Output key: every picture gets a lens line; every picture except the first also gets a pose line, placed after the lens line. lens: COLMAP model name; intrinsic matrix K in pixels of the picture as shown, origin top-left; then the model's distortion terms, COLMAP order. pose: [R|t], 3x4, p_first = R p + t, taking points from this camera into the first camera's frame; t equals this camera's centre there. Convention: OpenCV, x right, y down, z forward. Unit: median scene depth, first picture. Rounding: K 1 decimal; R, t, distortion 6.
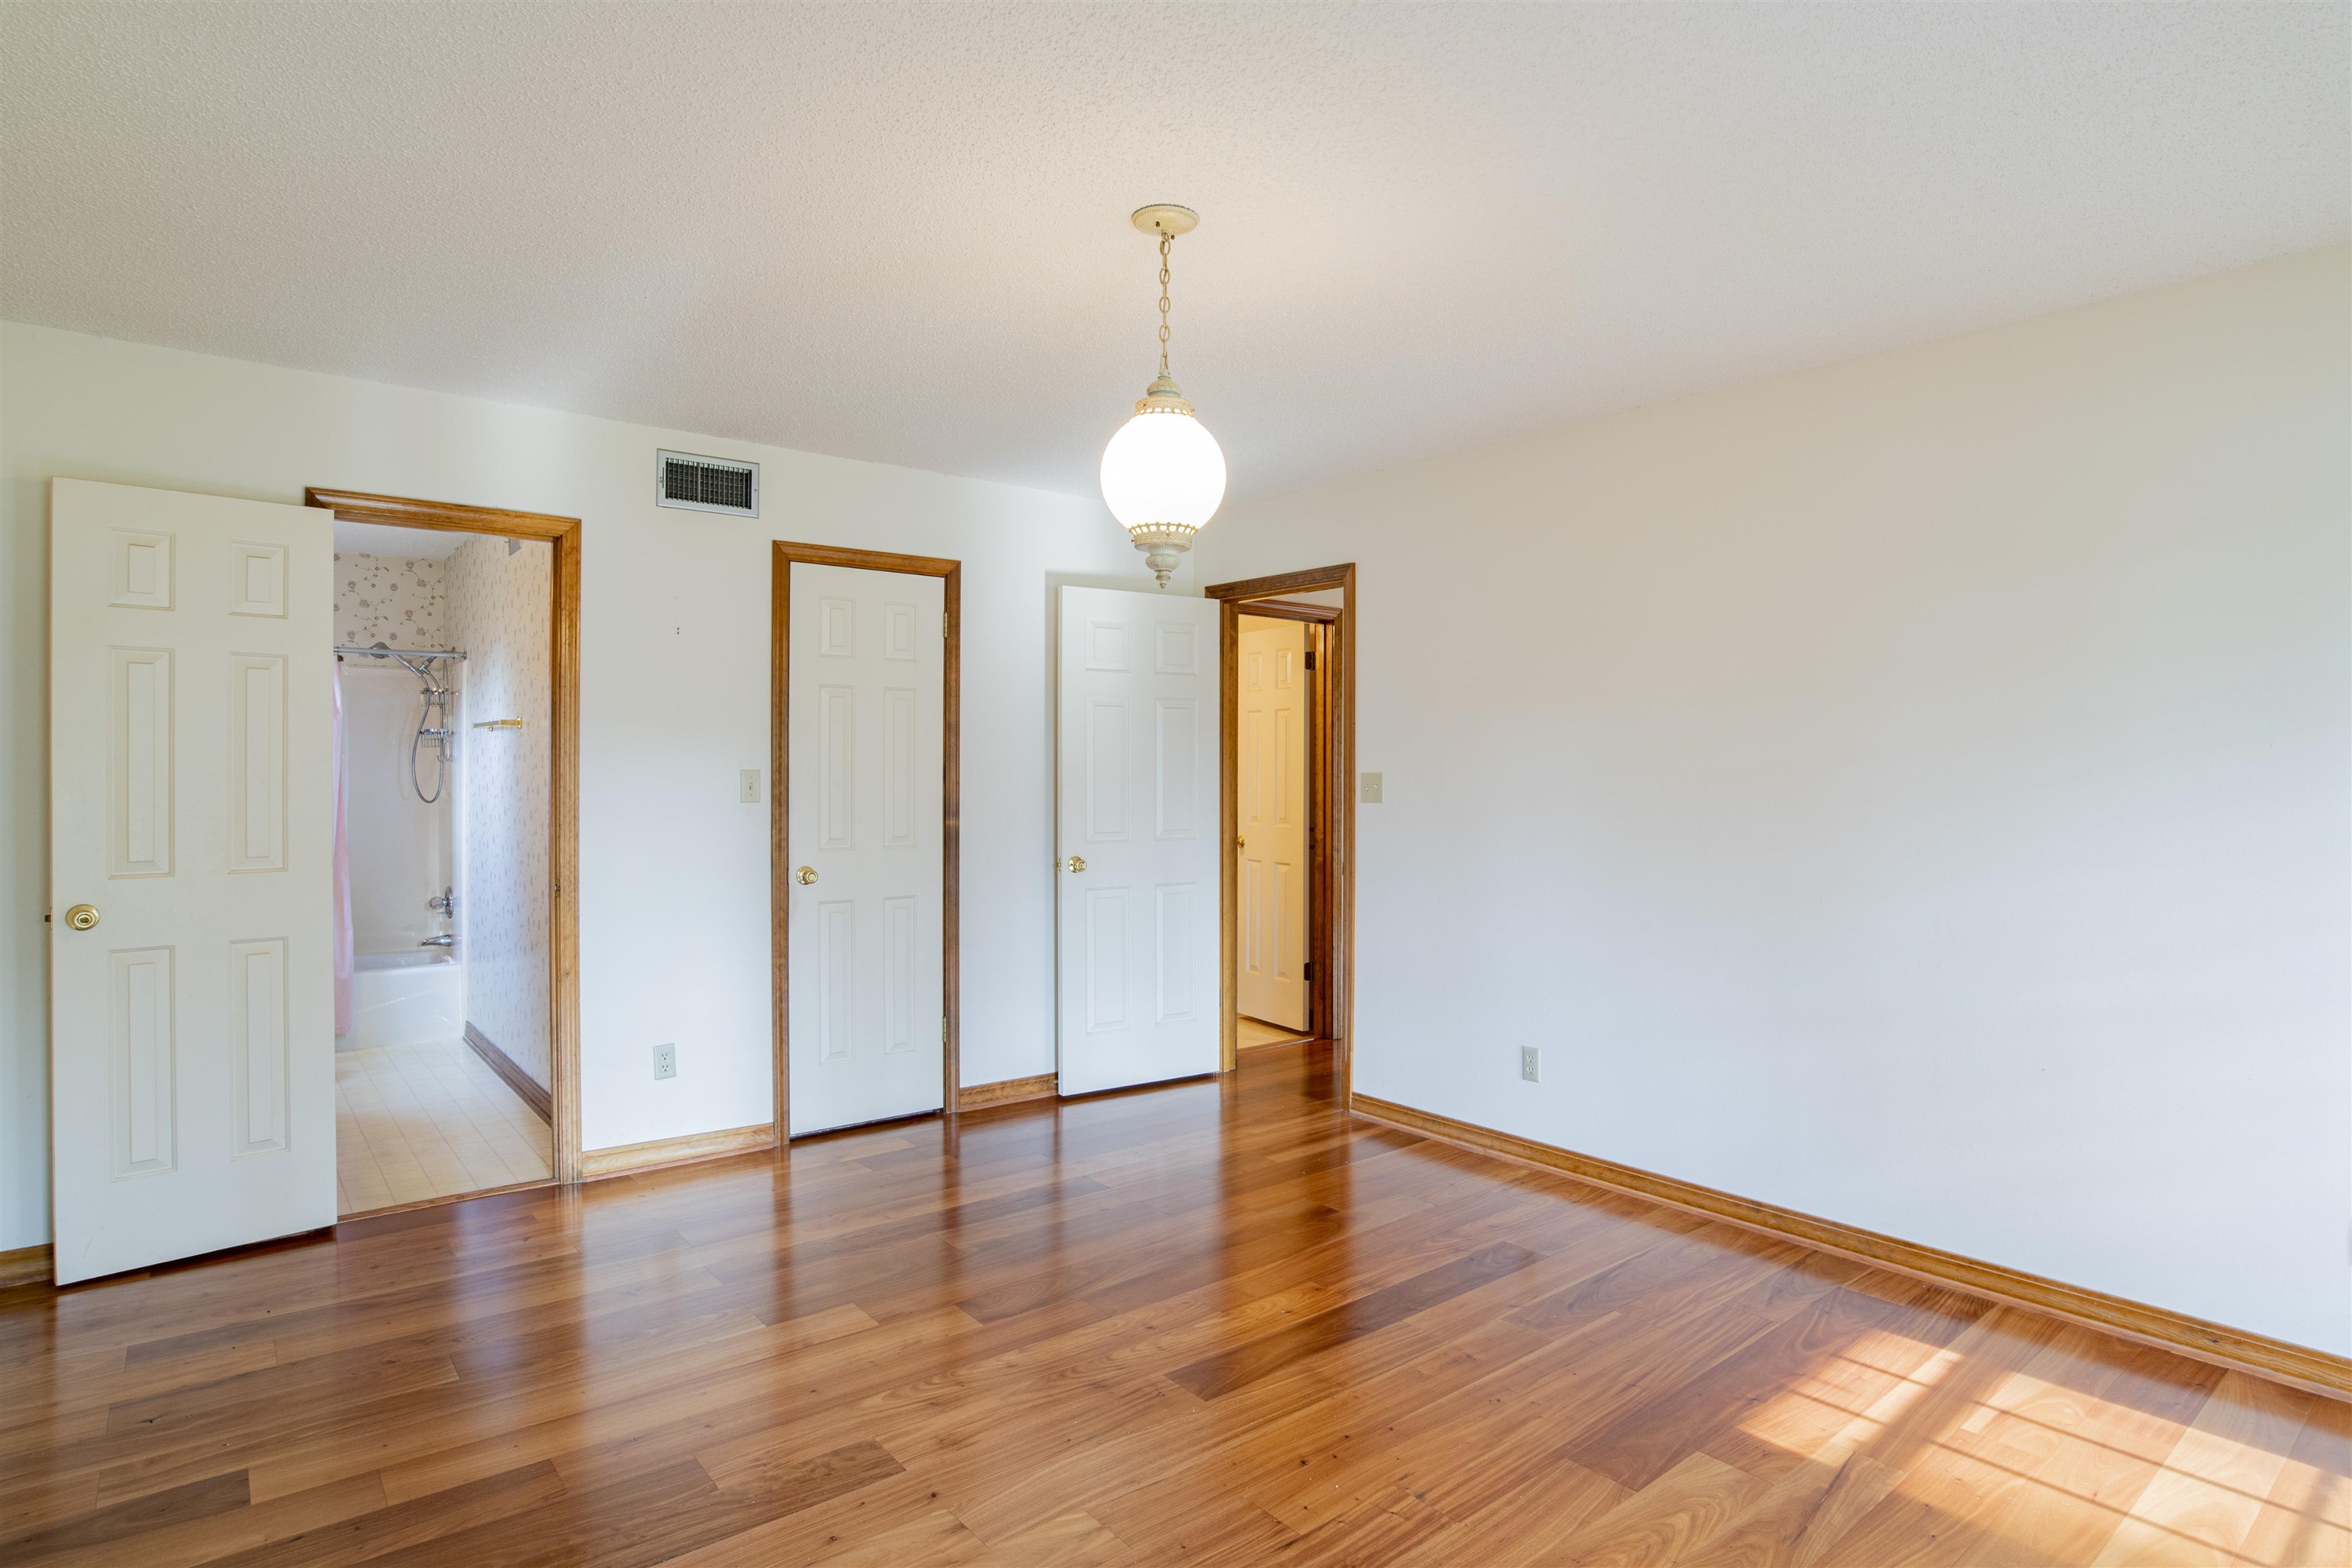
lens RADIAL K [[1197.1, 0, 1176.5], [0, 1197.1, 778.6], [0, 0, 1]] dist [-0.003564, -0.000279]
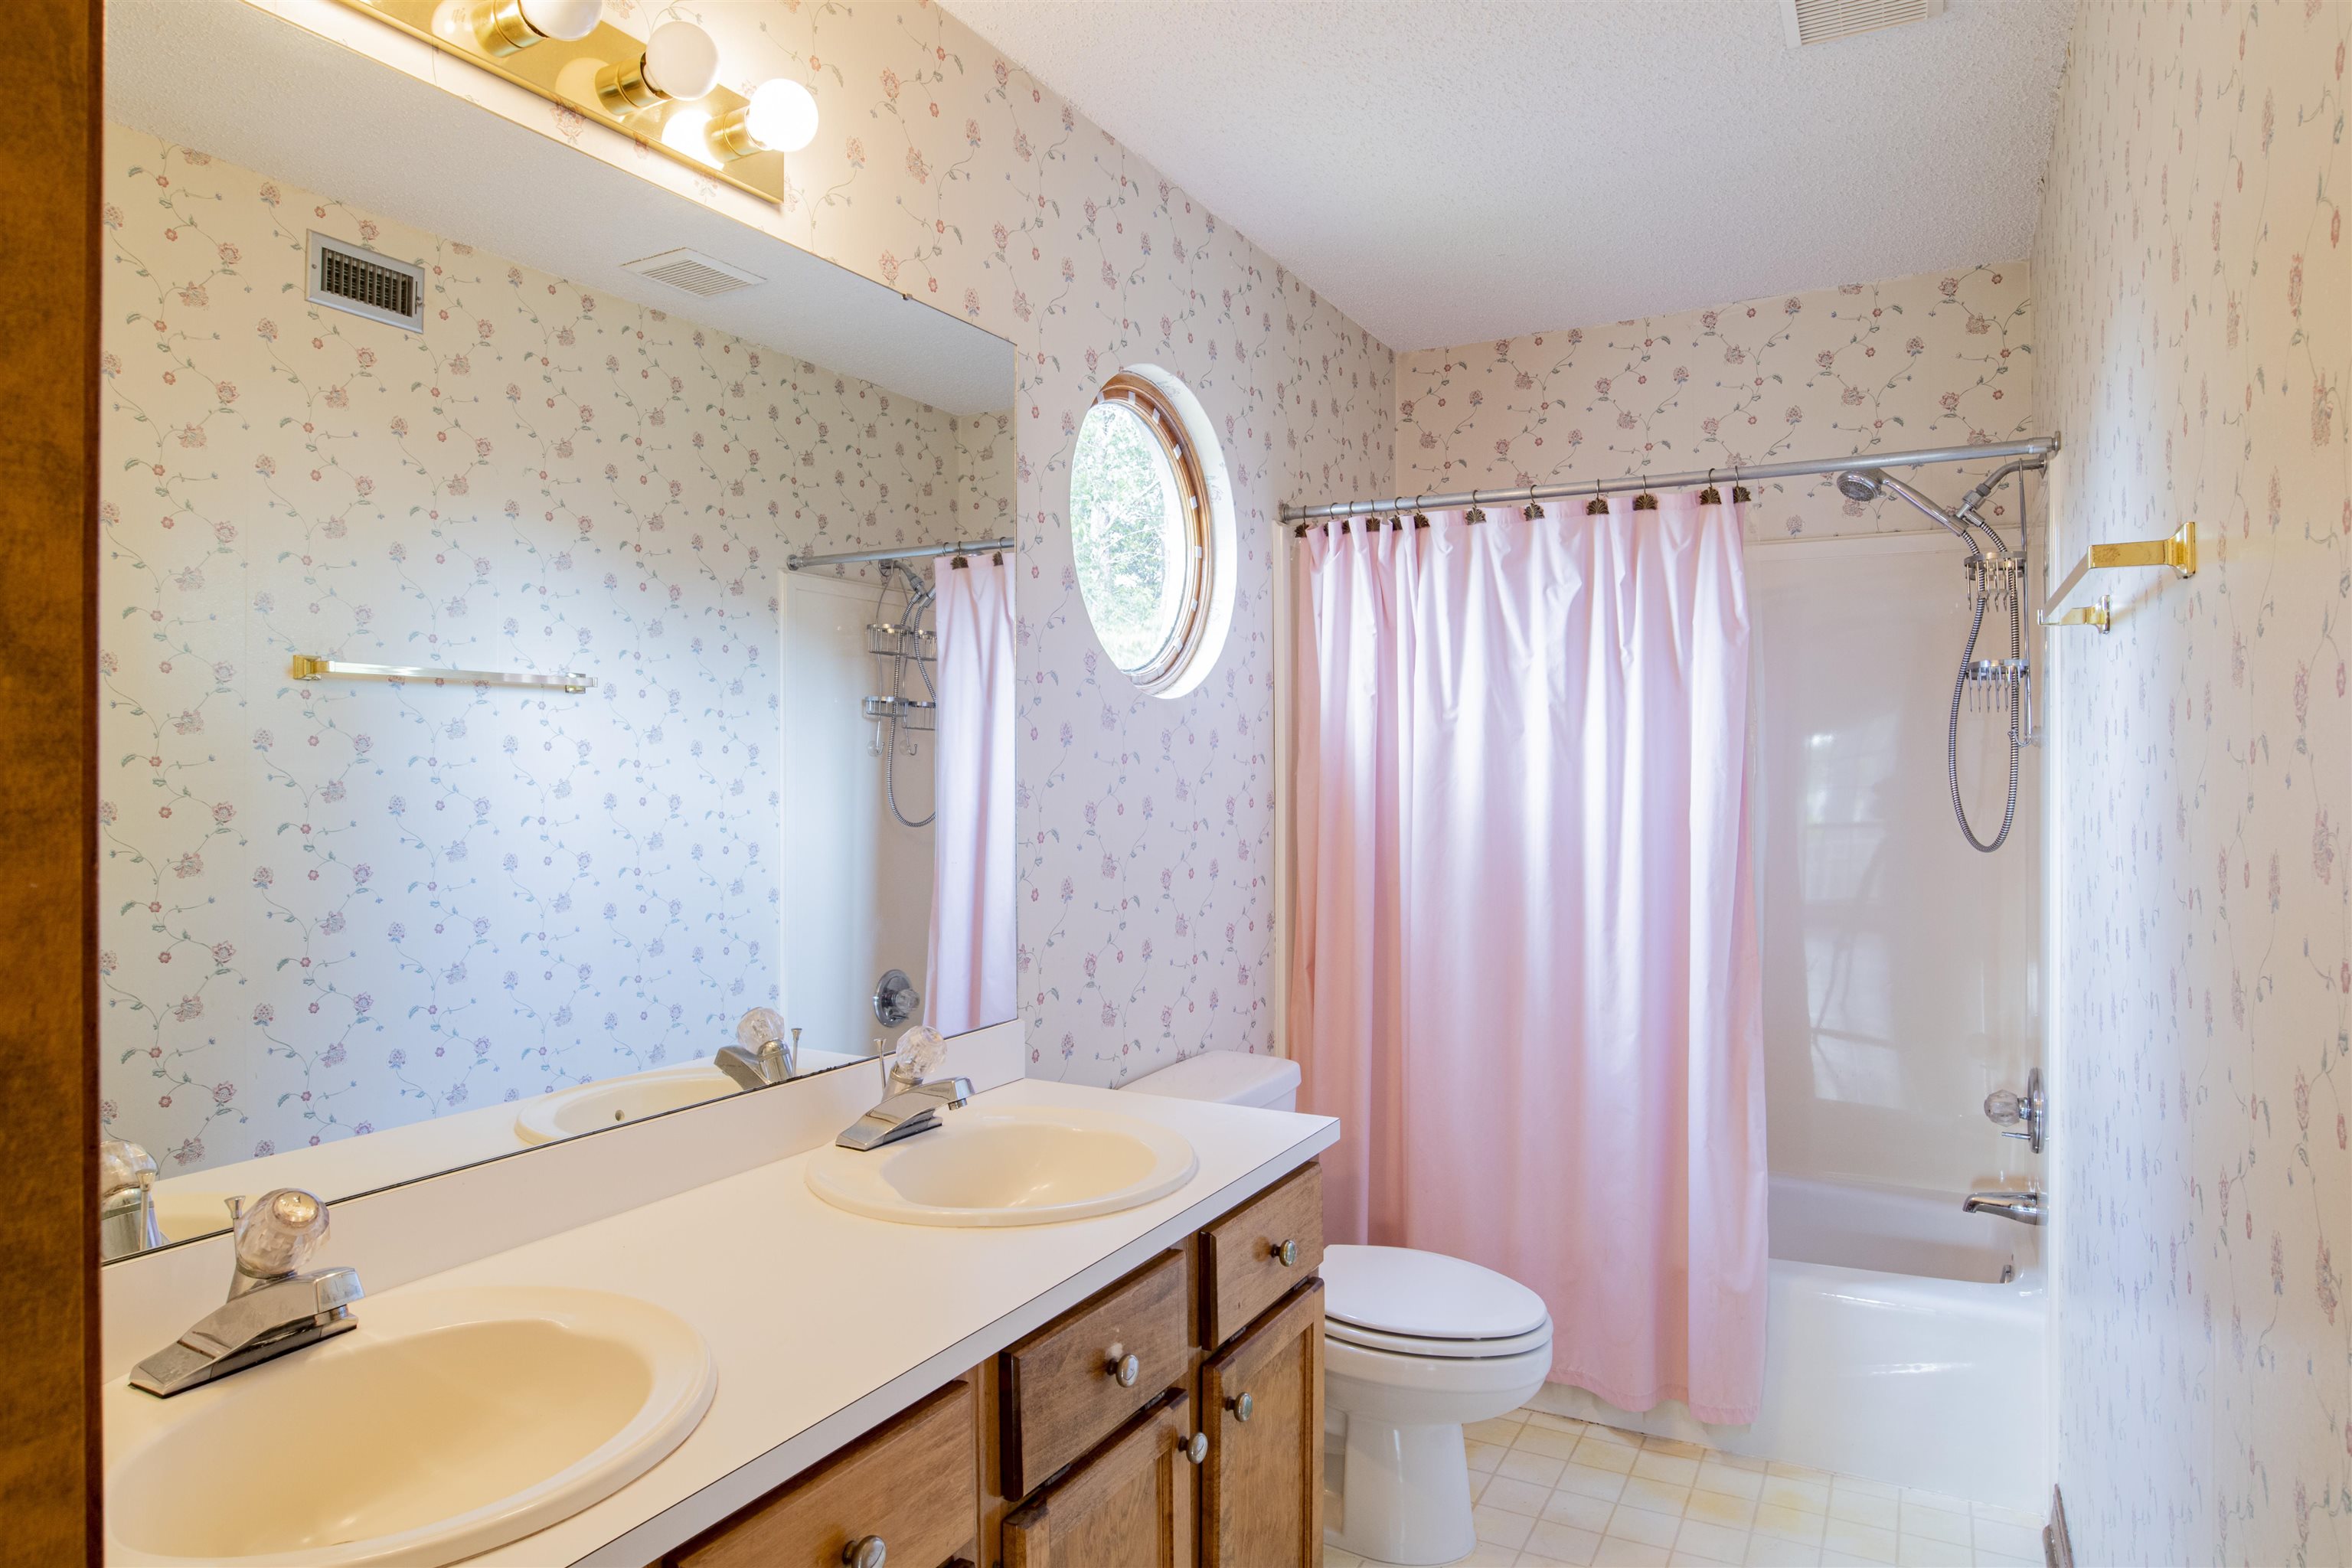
lens RADIAL K [[1406.1, 0, 1175.7], [0, 1406.1, 770.2], [0, 0, 1]] dist [-0.002389, -0.000209]
pose [[0.392394, -0.009295, -0.919750, -0.300126], [0.008127, 0.999945, -0.006638, -0.004676], [0.919761, -0.004870, 0.392448, 0.567903]]
